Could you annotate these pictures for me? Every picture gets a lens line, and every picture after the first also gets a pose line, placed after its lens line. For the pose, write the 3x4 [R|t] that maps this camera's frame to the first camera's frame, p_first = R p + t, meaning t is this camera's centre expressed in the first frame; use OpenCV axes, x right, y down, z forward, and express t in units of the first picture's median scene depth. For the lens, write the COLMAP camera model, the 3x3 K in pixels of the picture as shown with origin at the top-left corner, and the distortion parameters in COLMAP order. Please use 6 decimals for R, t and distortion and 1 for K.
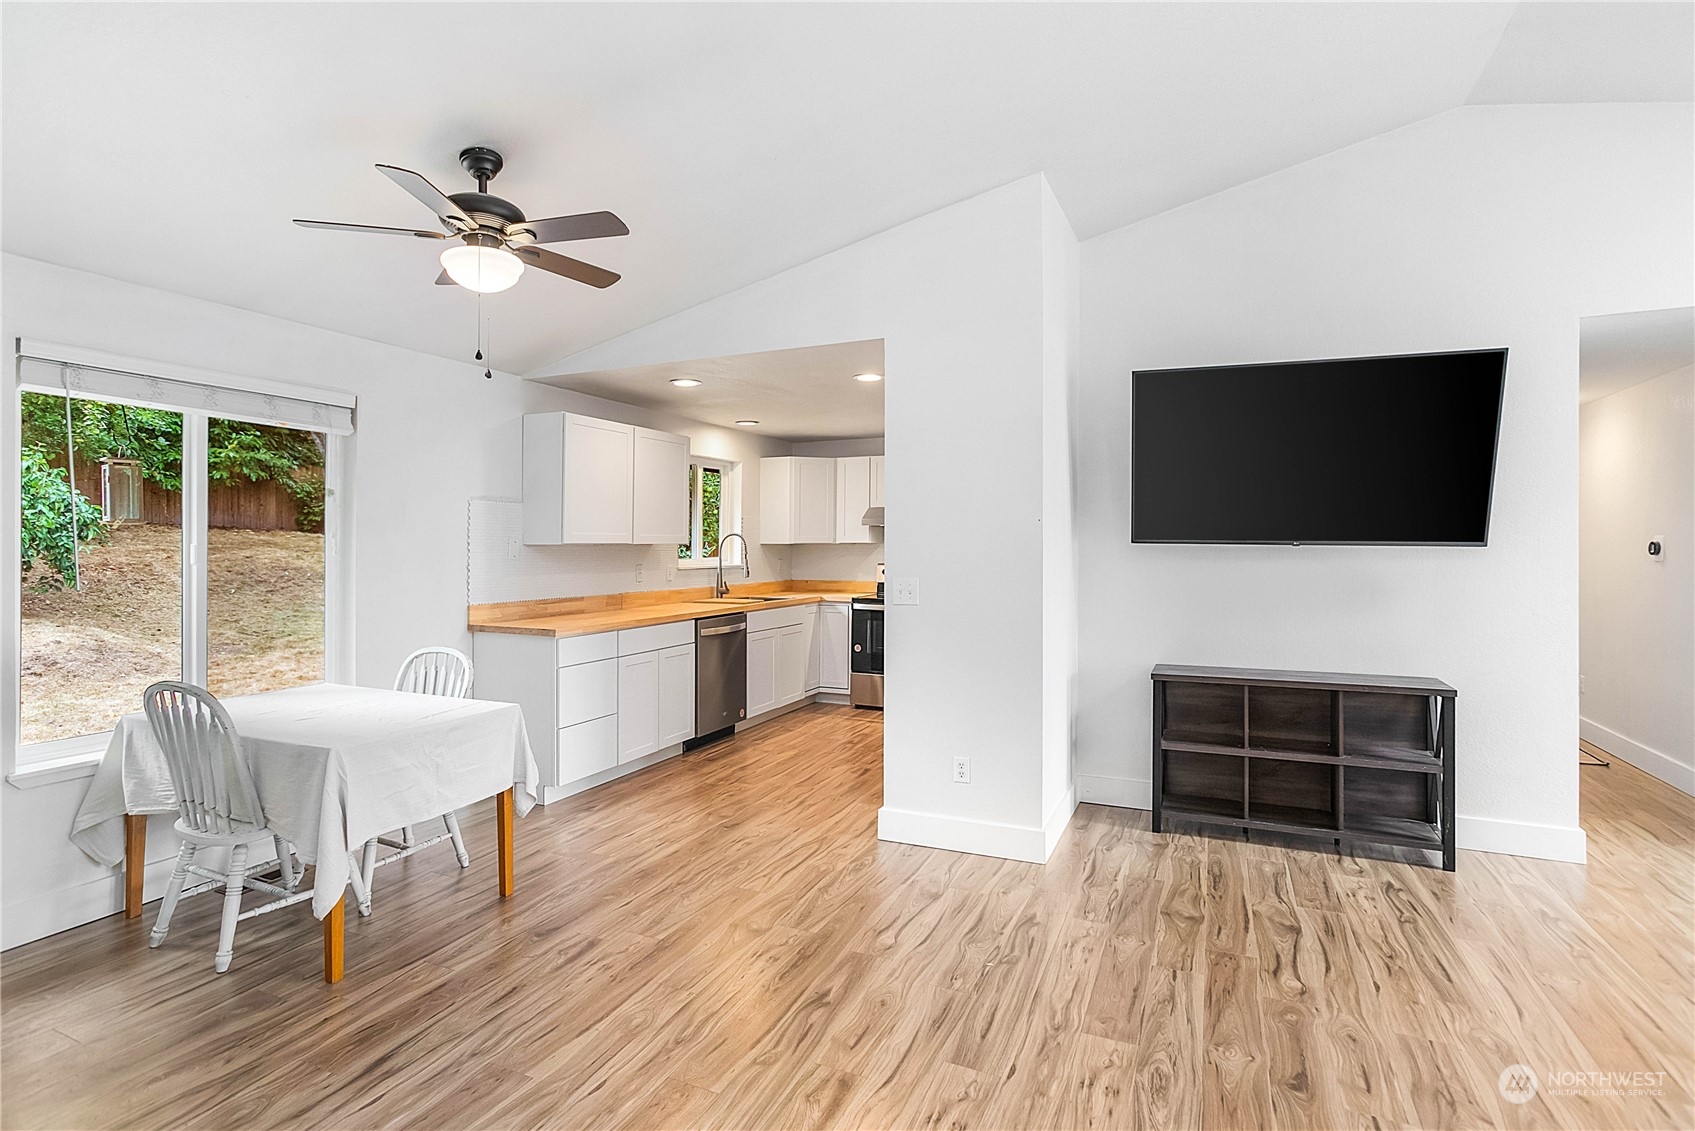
lens RADIAL K [[802.7, 0, 851.0], [0, 802.7, 573.9], [0, 0, 1]] dist [-0.006382, 0.004980]
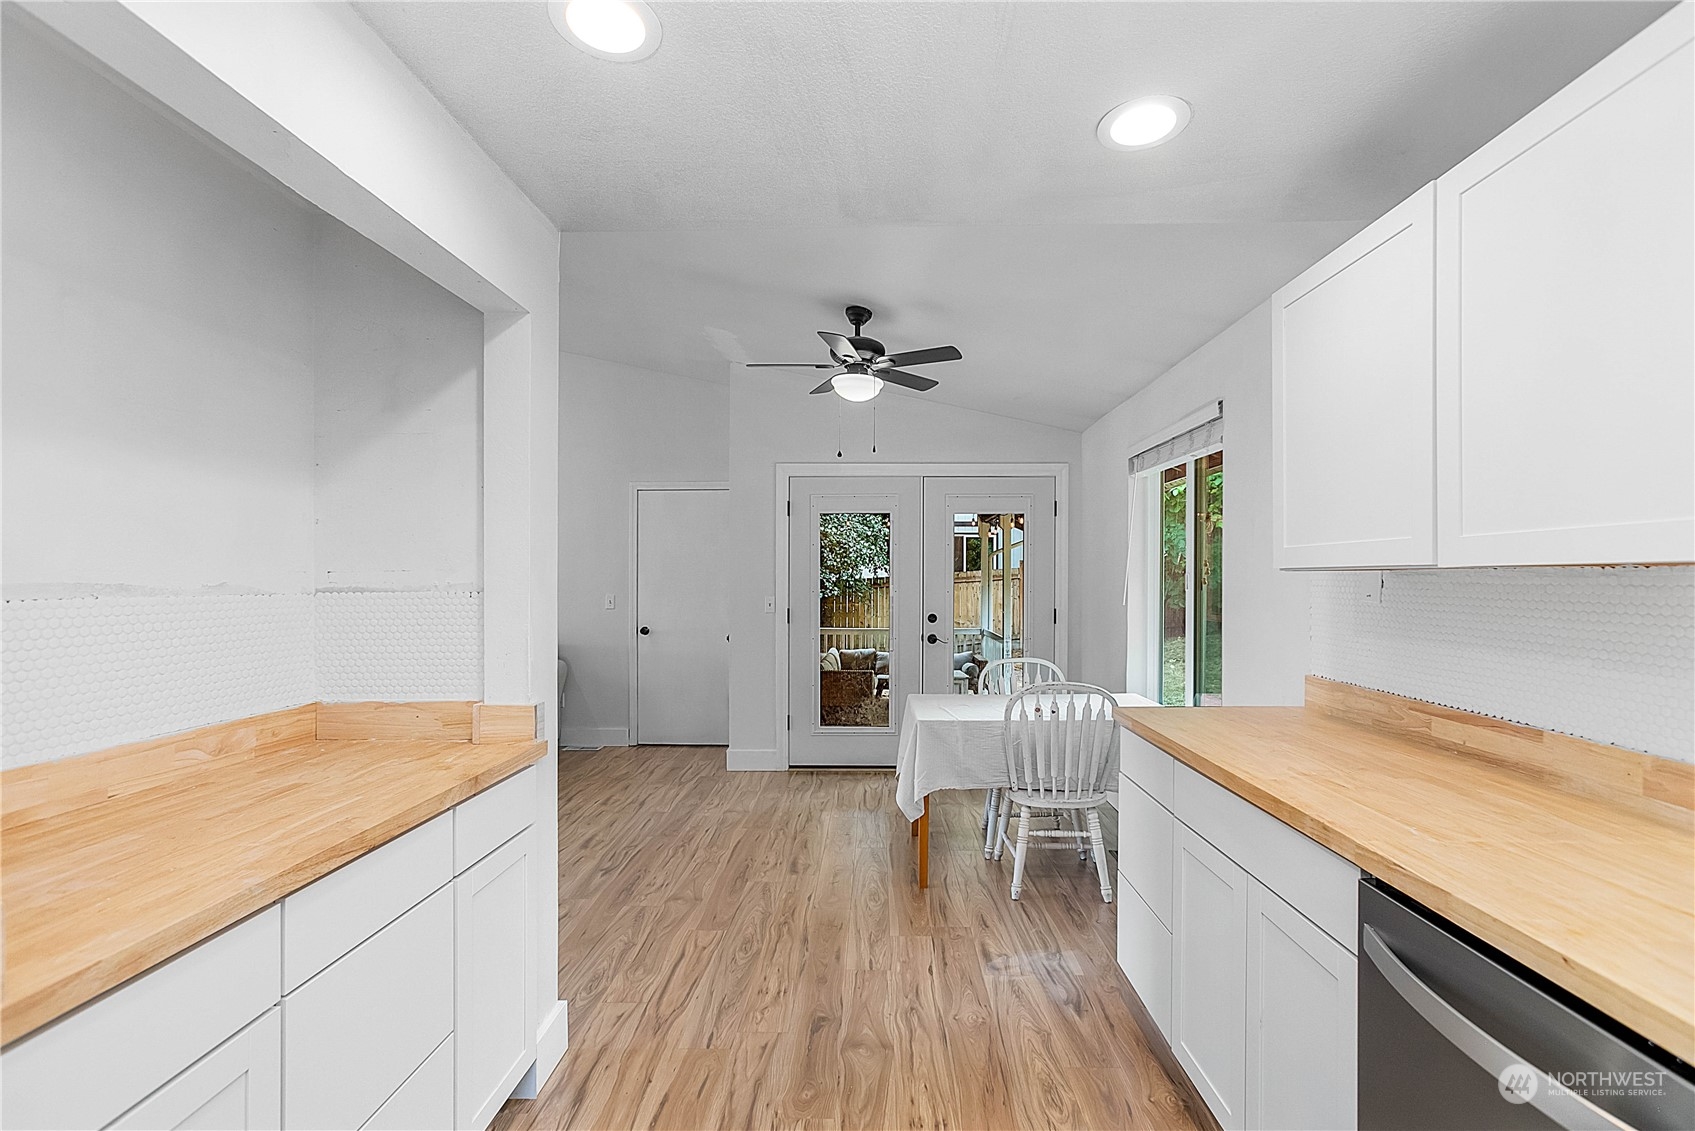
lens RADIAL K [[782.5, 0, 867.5], [0, 782.5, 582.9], [0, 0, 1]] dist [-0.010641, 0.009001]
pose [[-0.920225, 0.010003, -0.391261, 0.060283], [-0.006940, 0.999099, 0.041866, -0.065499], [0.391327, 0.041241, -0.919327, 1.846914]]
